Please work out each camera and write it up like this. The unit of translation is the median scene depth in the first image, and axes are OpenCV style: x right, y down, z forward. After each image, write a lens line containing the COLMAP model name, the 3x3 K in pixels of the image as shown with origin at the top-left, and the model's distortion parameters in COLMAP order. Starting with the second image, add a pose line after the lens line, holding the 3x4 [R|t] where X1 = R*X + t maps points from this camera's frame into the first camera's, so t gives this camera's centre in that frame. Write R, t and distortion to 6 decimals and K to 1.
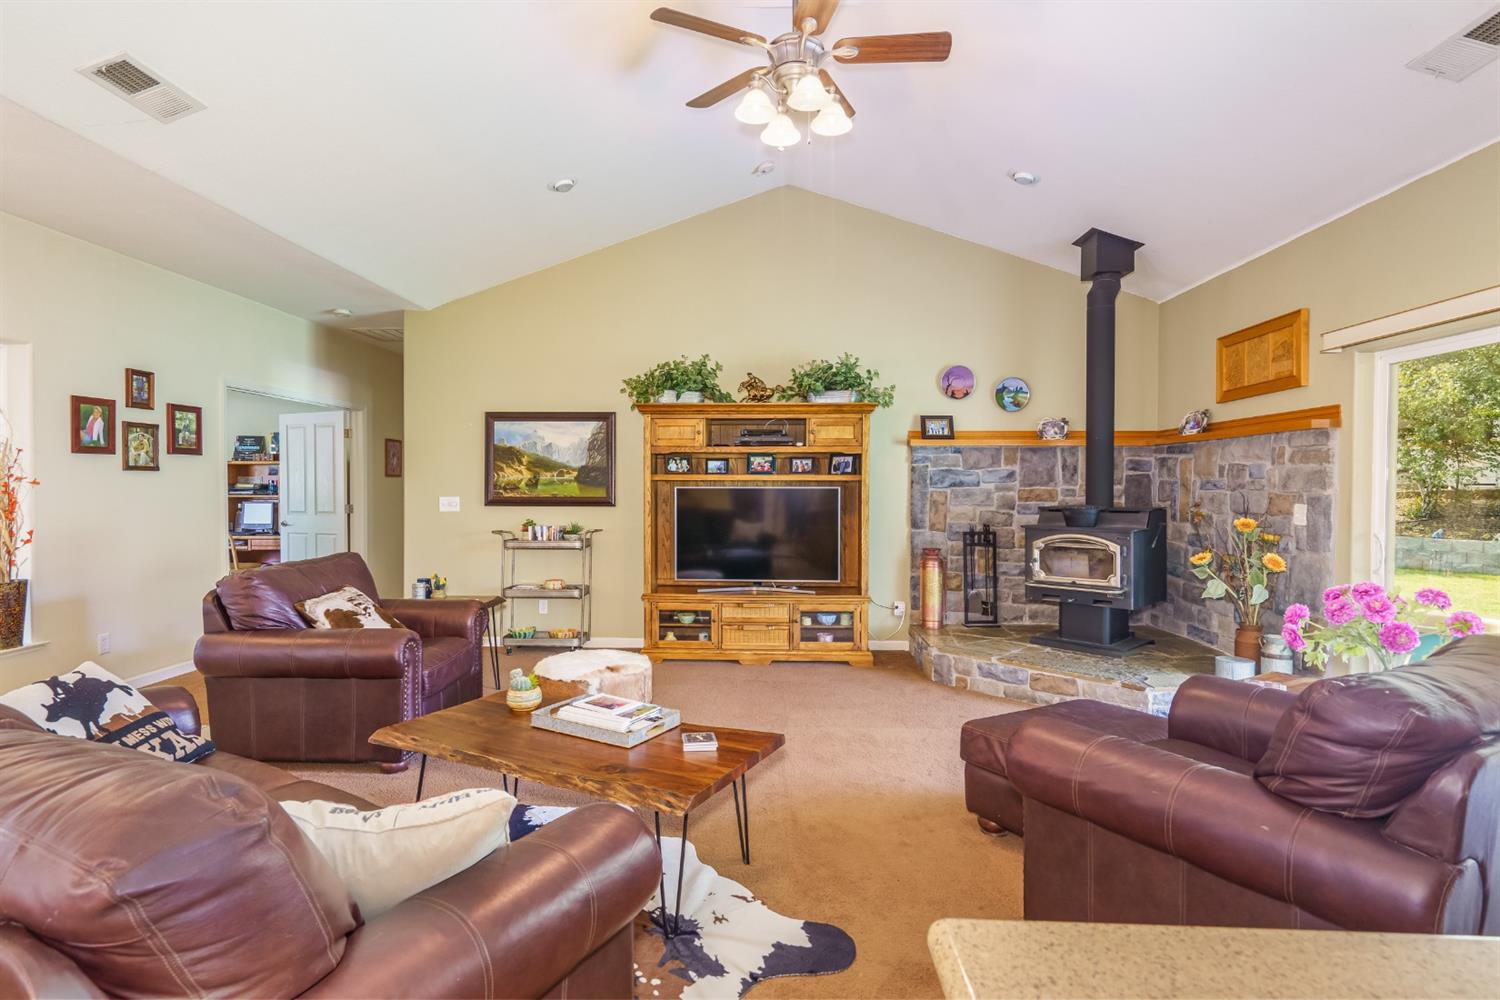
lens RADIAL K [[761.7, 0, 744.7], [0, 761.7, 499.9], [0, 0, 1]] dist [0.015997, 0.000507]
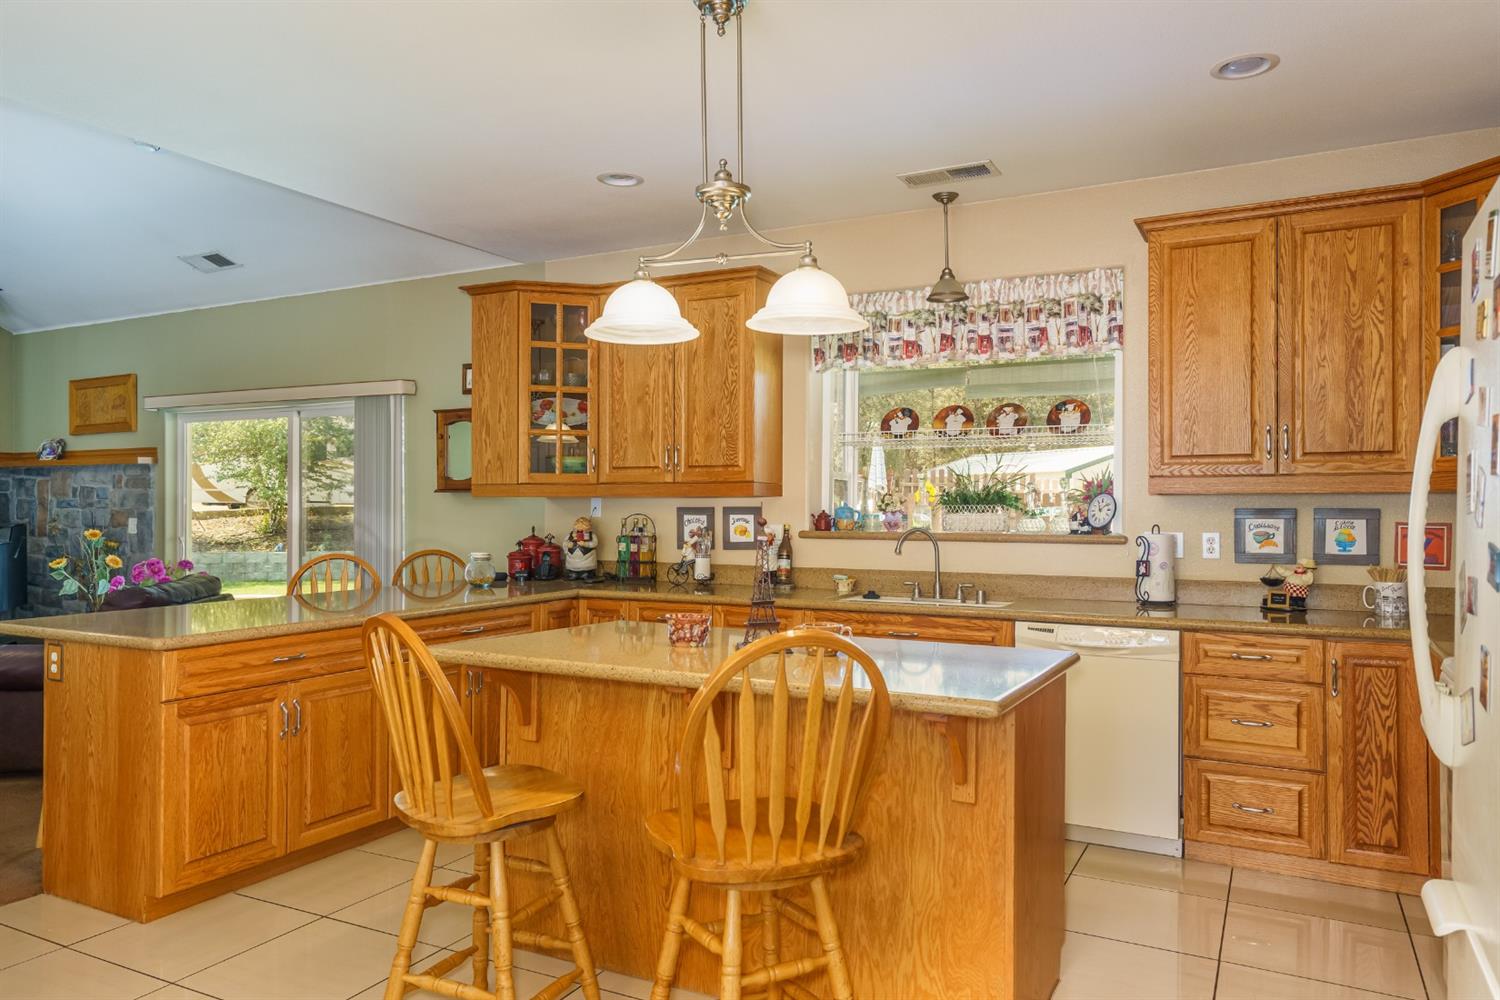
lens RADIAL K [[1029.6, 0, 739.7], [0, 1029.6, 506.2], [0, 0, 1]] dist [0.008031, 0.004073]
pose [[0.434797, -0.003500, 0.900522, -0.359774], [0.017025, 0.999846, -0.004335, 0.008489], [-0.900368, 0.017216, 0.434789, -0.602402]]
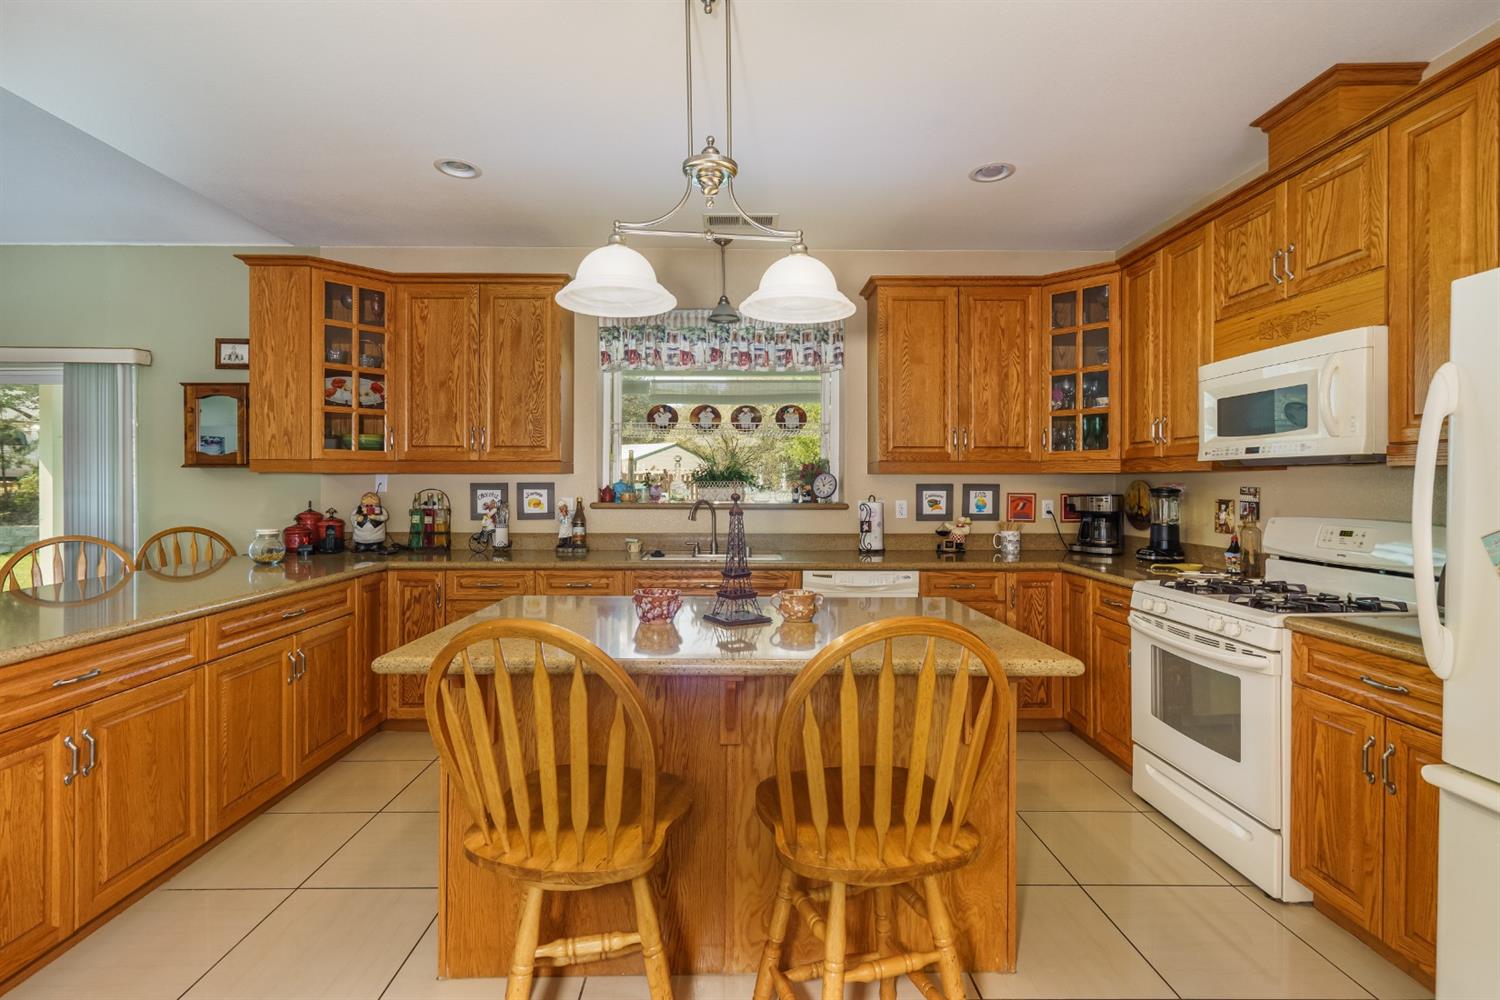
lens RADIAL K [[683.9, 0, 741.8], [0, 683.9, 487.6], [0, 0, 1]] dist [-0.008558, 0.003203]
pose [[-0.052228, -0.010512, 0.998580, -0.238919], [0.016232, 0.999804, 0.011374, 0.005412], [-0.998503, 0.016803, -0.052047, -0.359669]]
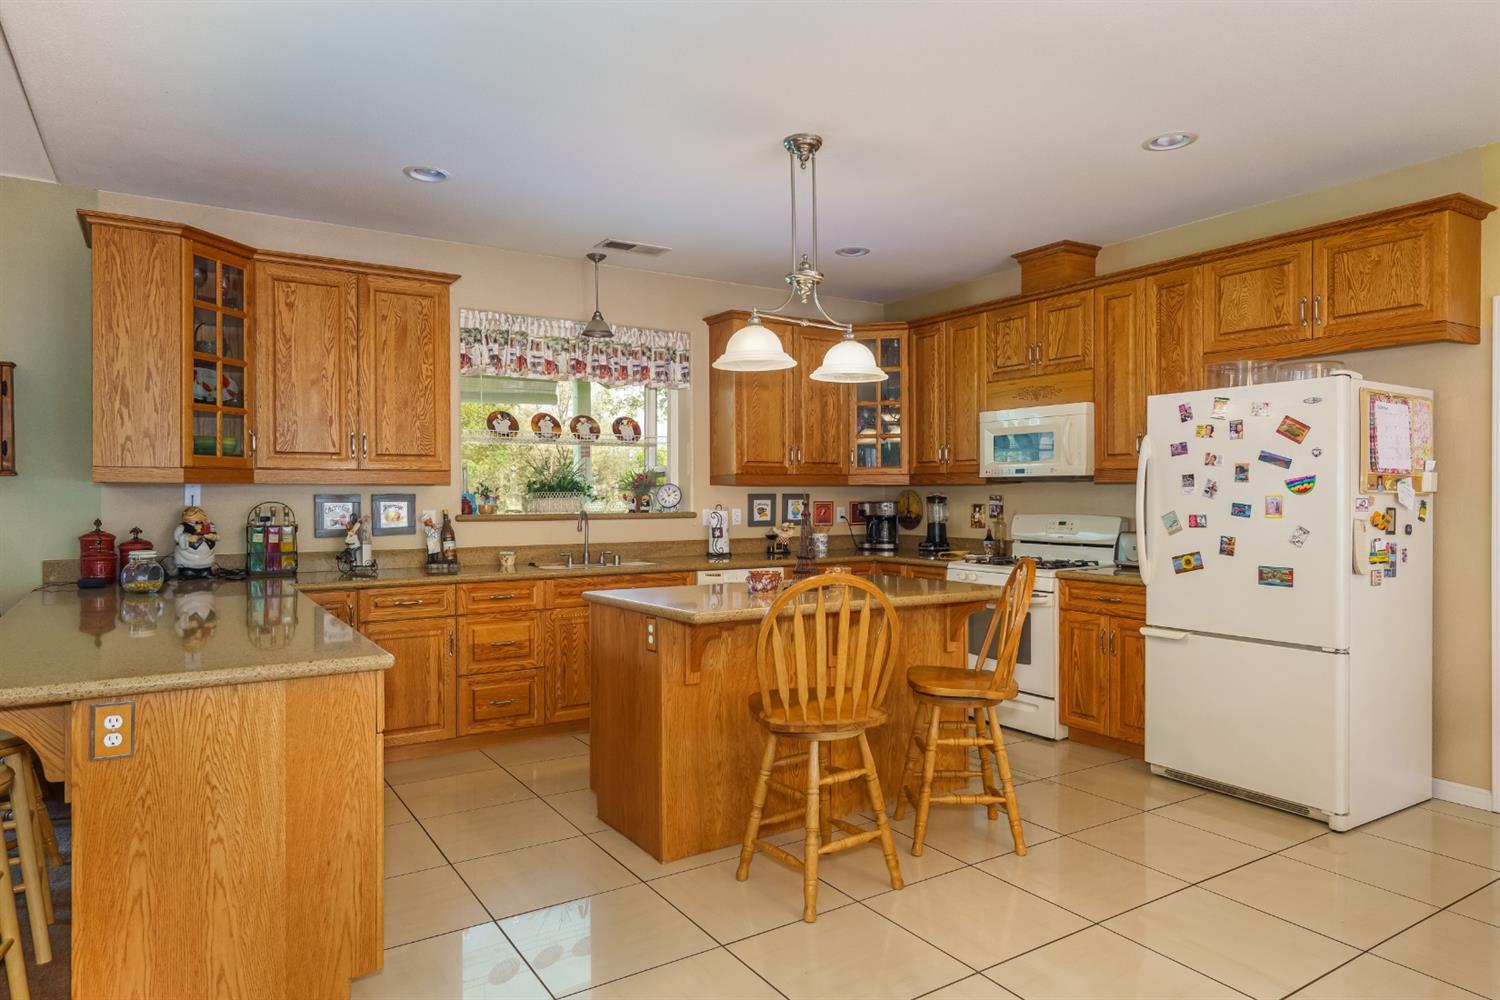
lens RADIAL K [[906.3, 0, 743.0], [0, 906.3, 498.3], [0, 0, 1]] dist [0.003531, -0.002787]
pose [[-0.570390, -0.007275, 0.821342, -0.419591], [0.014618, 0.999713, 0.019006, -0.003219], [-0.821244, 0.022847, -0.570119, 0.069212]]
